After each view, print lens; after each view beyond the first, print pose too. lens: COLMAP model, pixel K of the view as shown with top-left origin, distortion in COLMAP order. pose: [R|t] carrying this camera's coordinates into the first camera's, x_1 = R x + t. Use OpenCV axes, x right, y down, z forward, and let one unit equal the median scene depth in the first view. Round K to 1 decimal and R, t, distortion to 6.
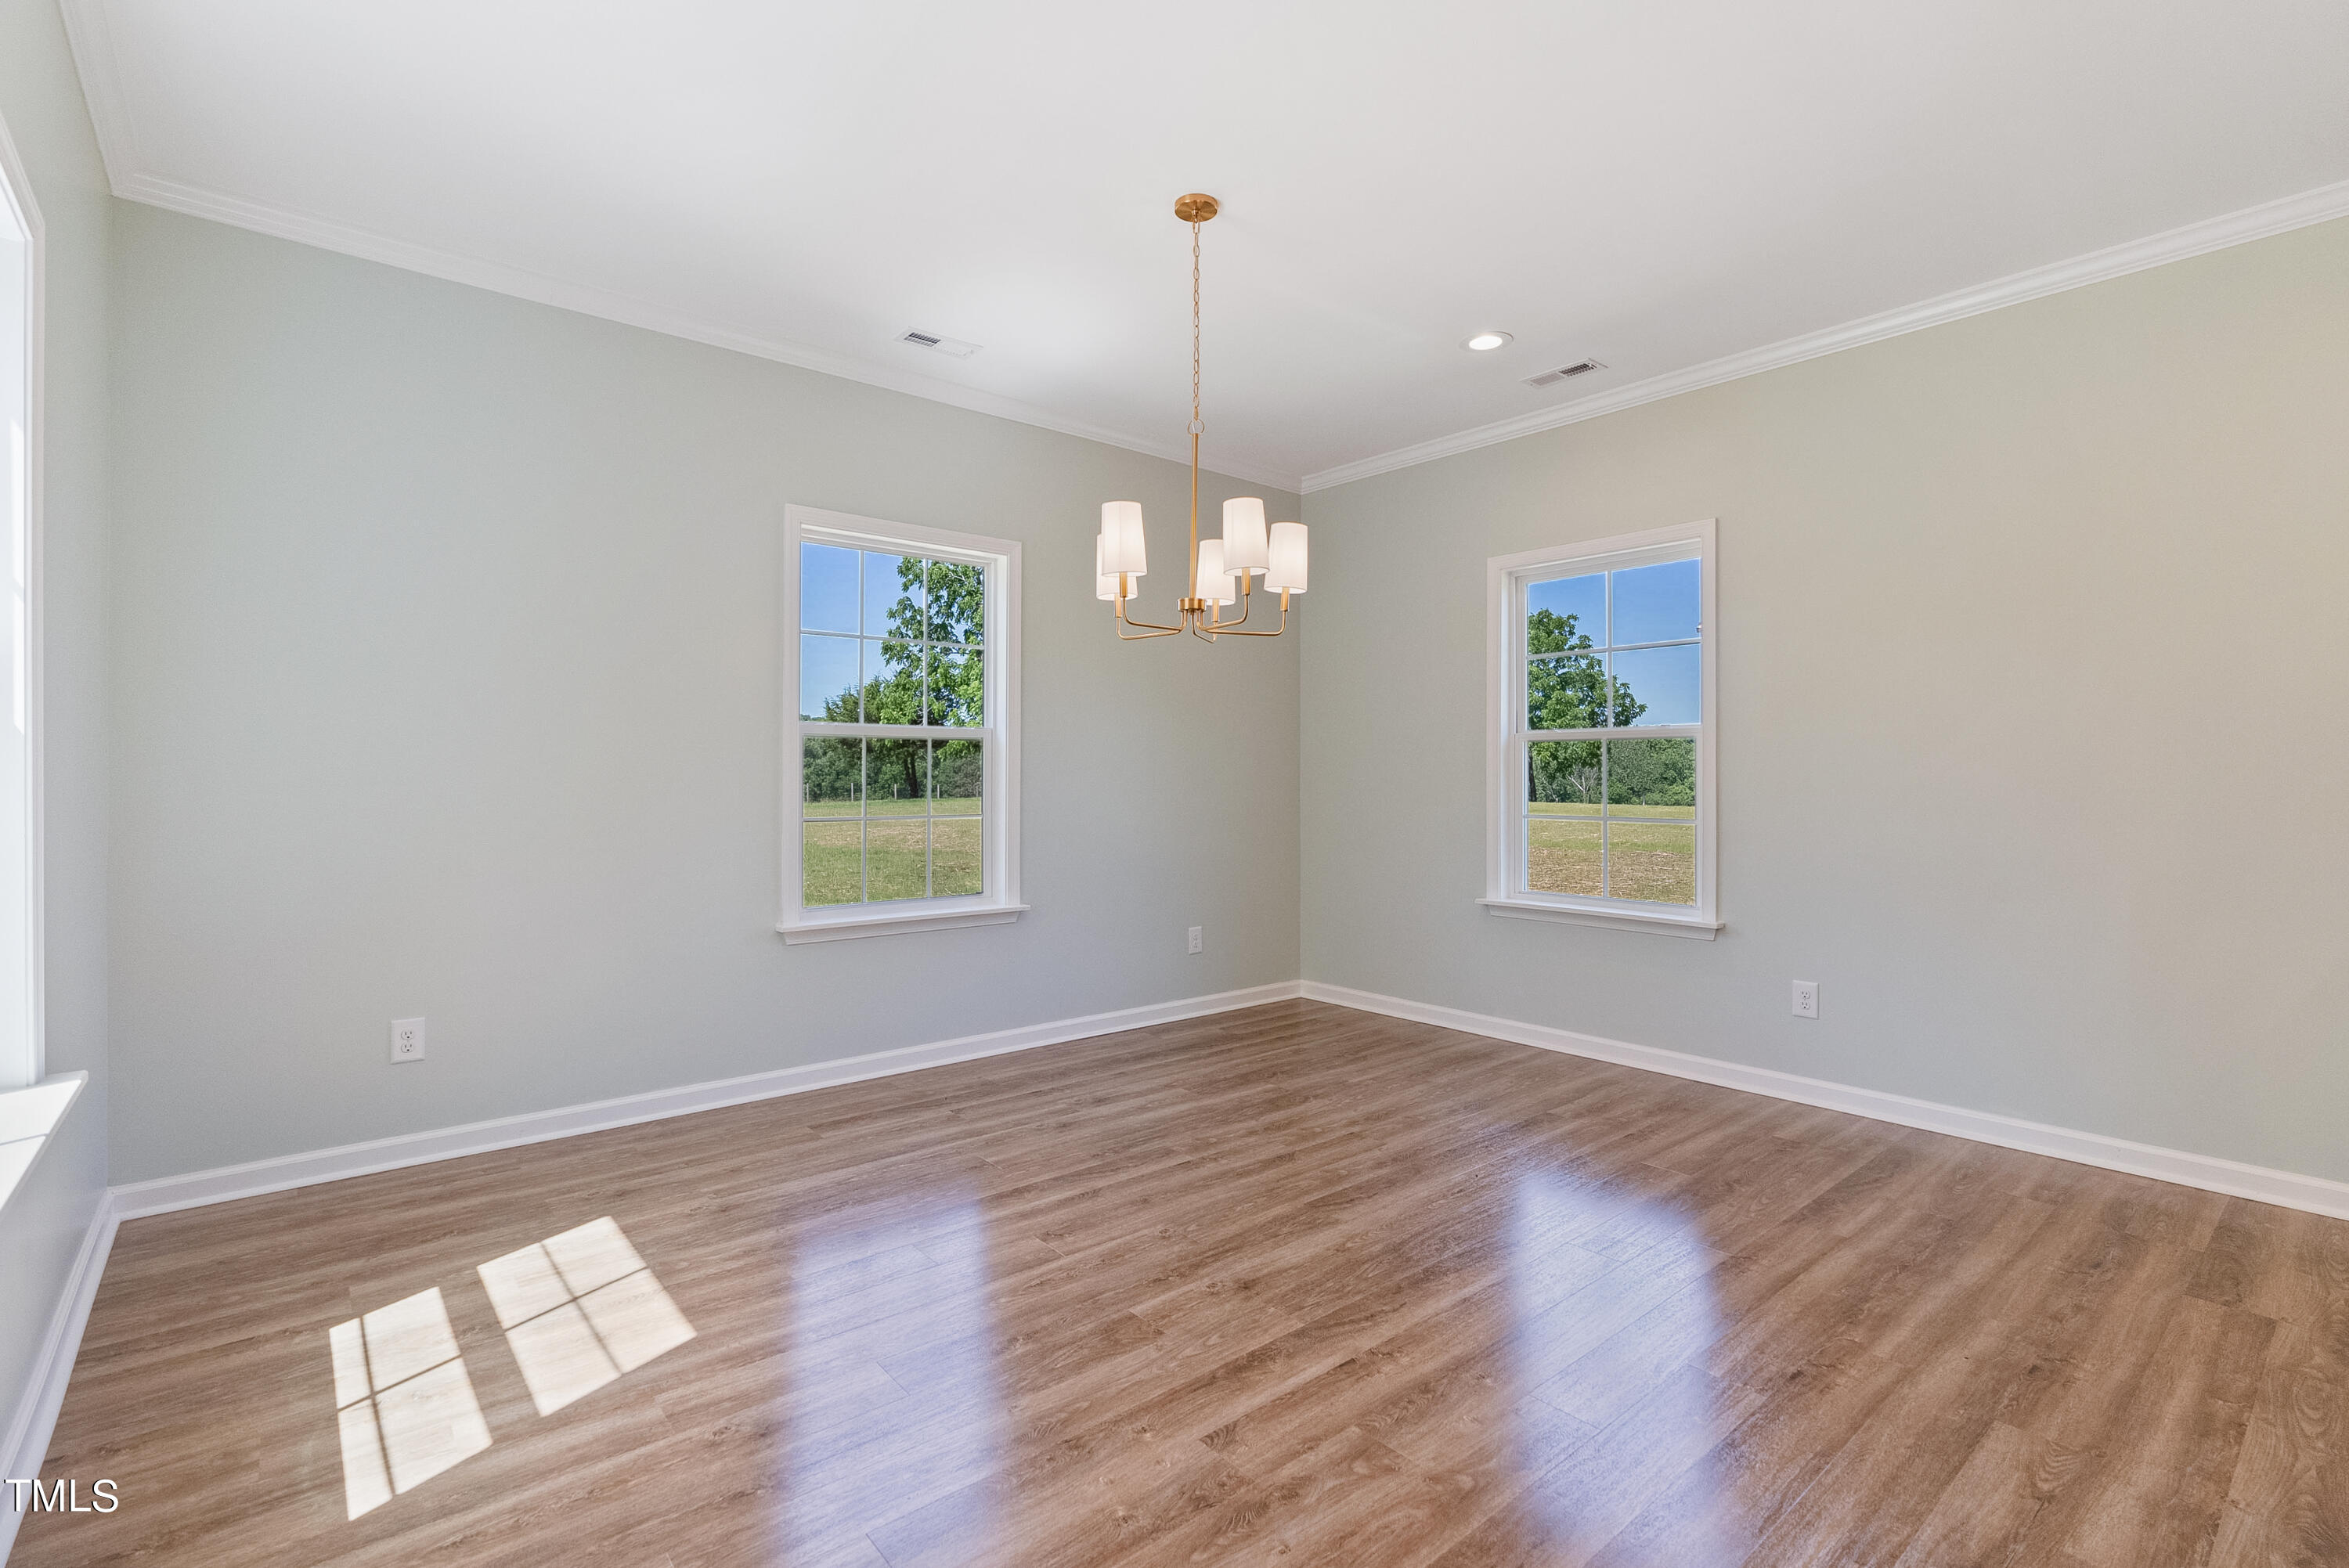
lens RADIAL K [[1063.2, 0, 1144.6], [0, 1063.2, 782.7], [0, 0, 1]] dist [-0.011443, 0.000367]
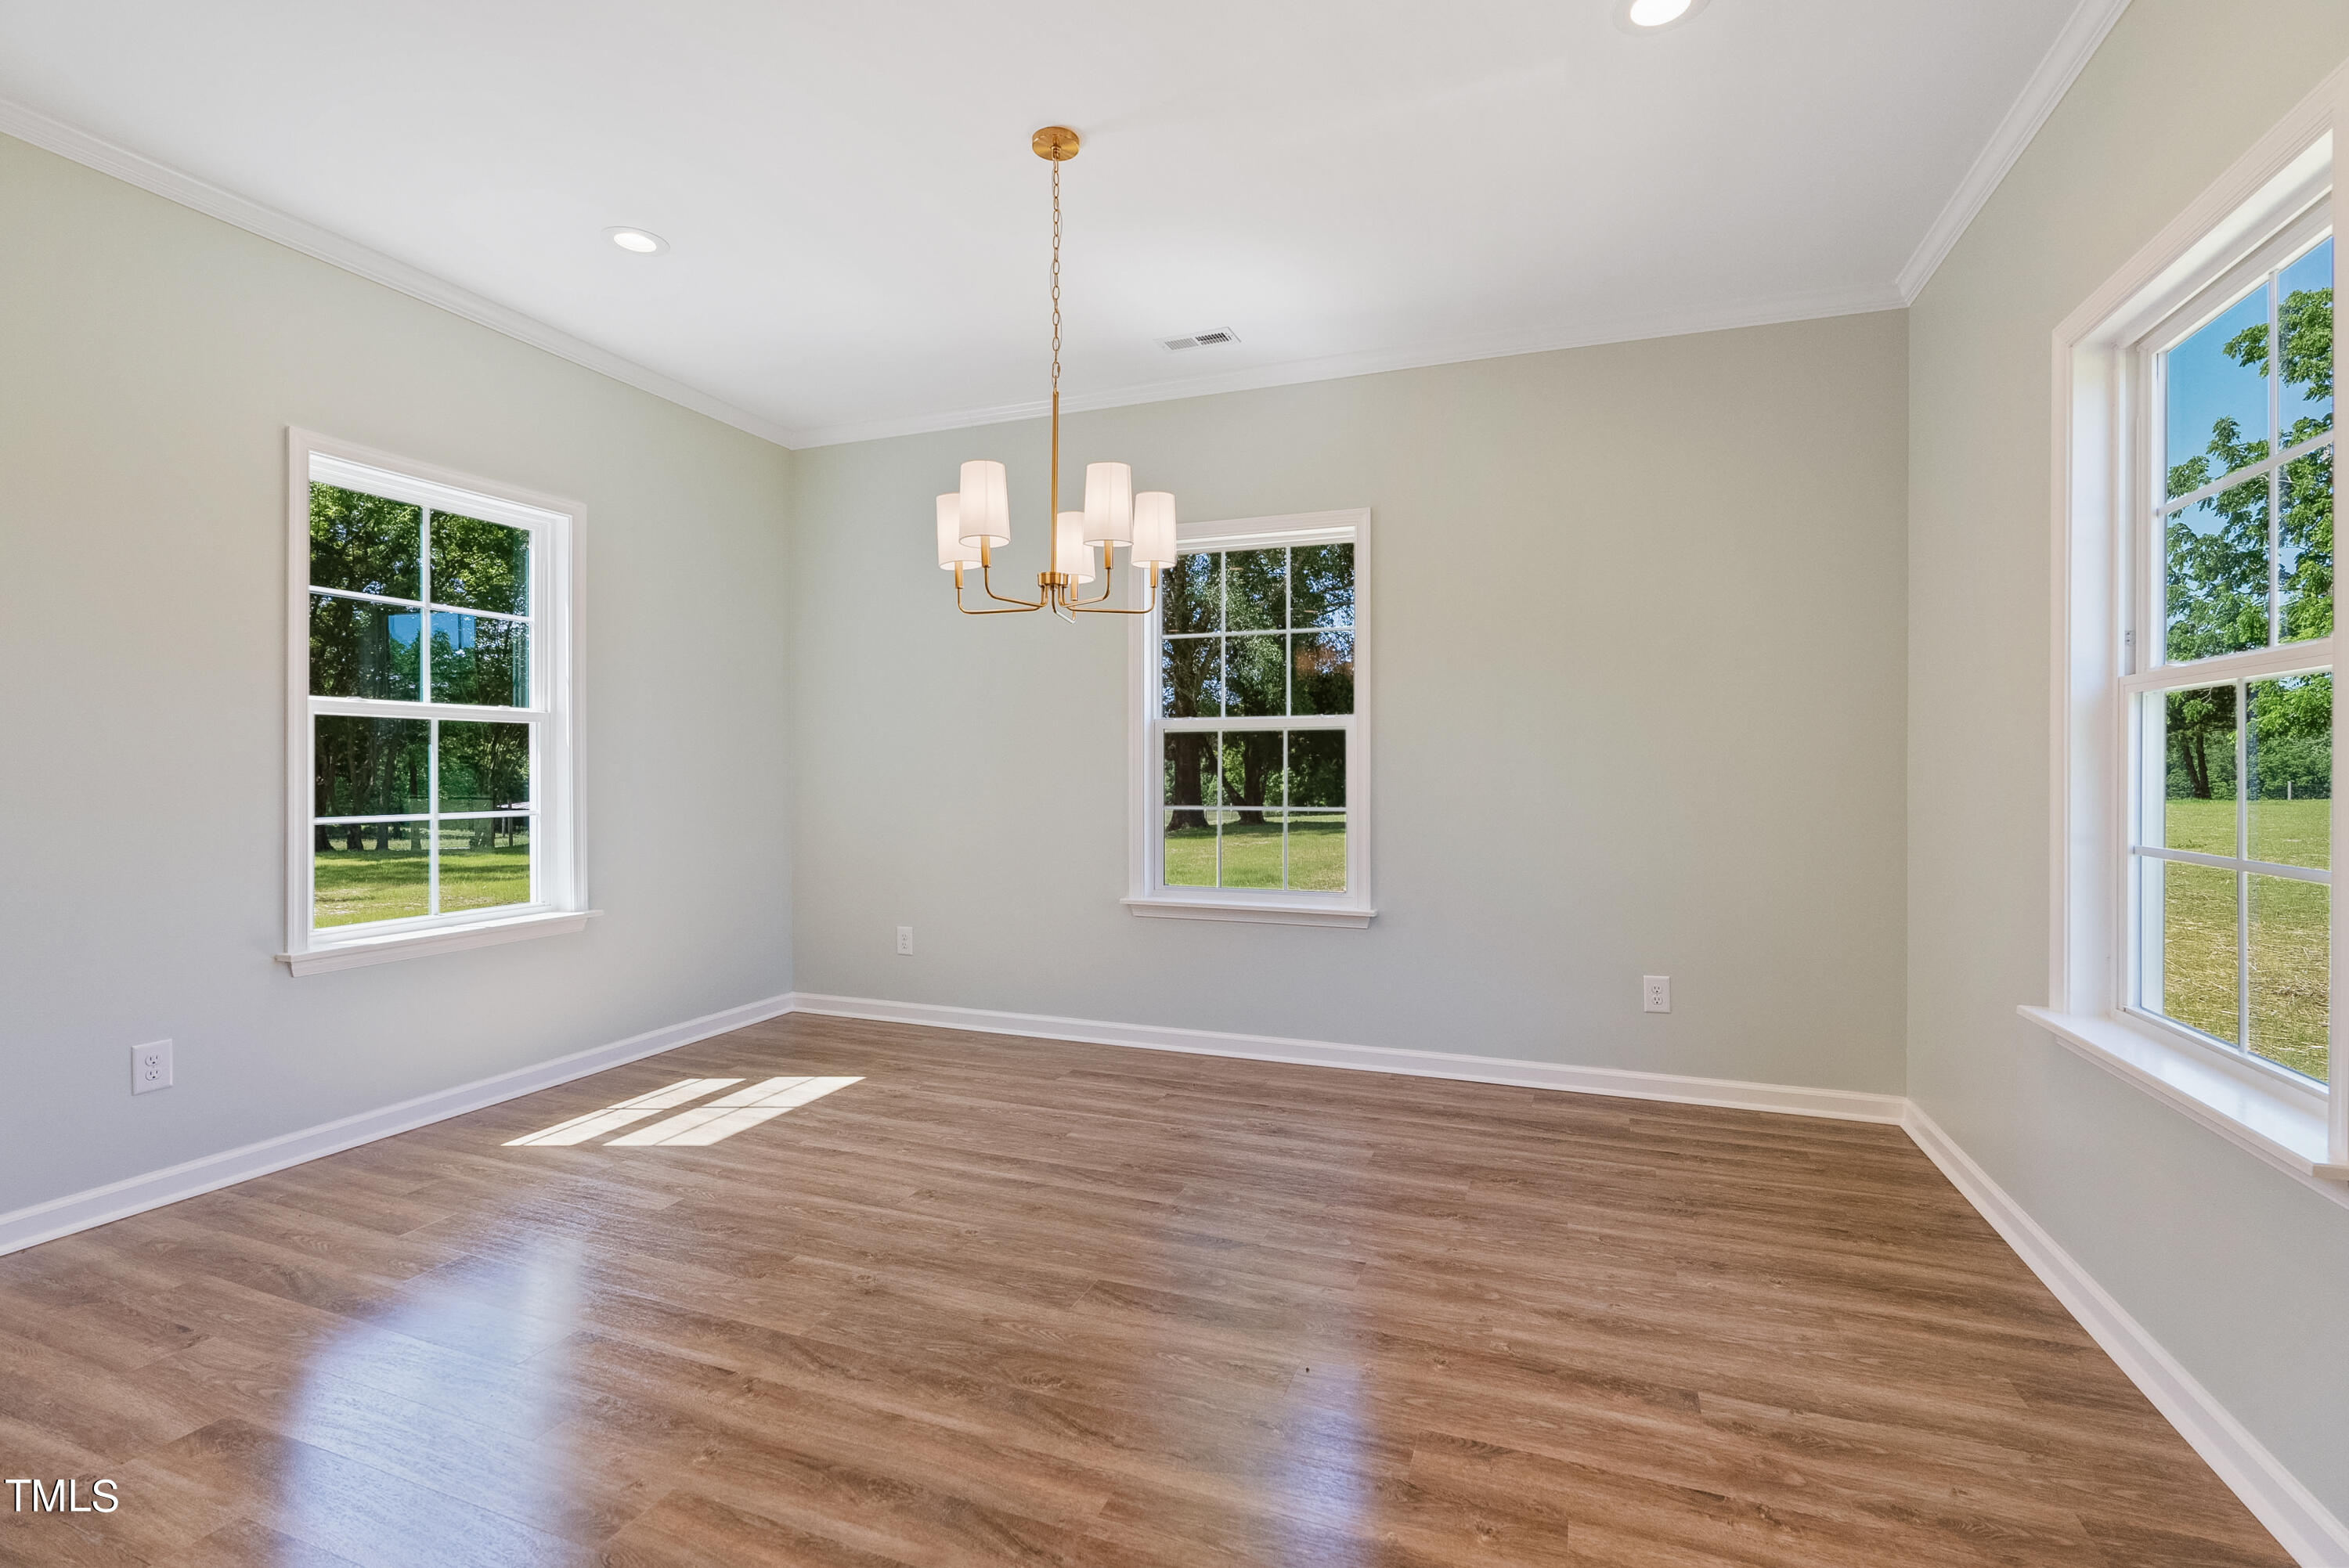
lens RADIAL K [[1054.3, 0, 1173.9], [0, 1054.3, 759.5], [0, 0, 1]] dist [-0.010083, 0.000273]
pose [[0.490529, -0.009834, -0.871369, 0.791698], [-0.004002, 0.999900, -0.013538, 0.001592], [0.871416, 0.010128, 0.490441, 0.568040]]
